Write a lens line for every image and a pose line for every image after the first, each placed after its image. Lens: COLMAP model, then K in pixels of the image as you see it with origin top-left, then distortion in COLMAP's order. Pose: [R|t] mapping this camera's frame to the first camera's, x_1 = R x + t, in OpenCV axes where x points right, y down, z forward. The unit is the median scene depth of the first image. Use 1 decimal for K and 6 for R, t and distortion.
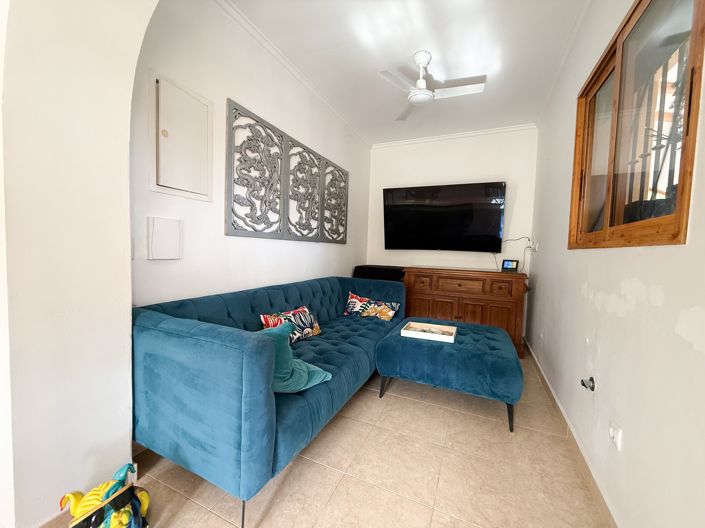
lens RADIAL K [[279.1, 0, 350.7], [0, 279.1, 265.6], [0, 0, 1]] dist [0.000465, -0.000868]
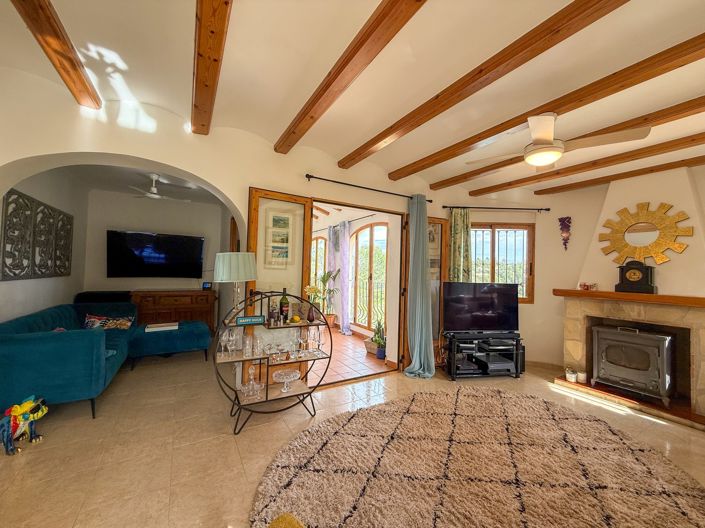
lens RADIAL K [[279.1, 0, 348.9], [0, 279.1, 263.6], [0, 0, 1]] dist [0.000465, -0.000868]
pose [[0.566795, 0.003151, 0.823853, -0.380724], [0.042011, 0.998581, -0.032722, -0.048610], [-0.822787, 0.053157, 0.565858, -0.756074]]
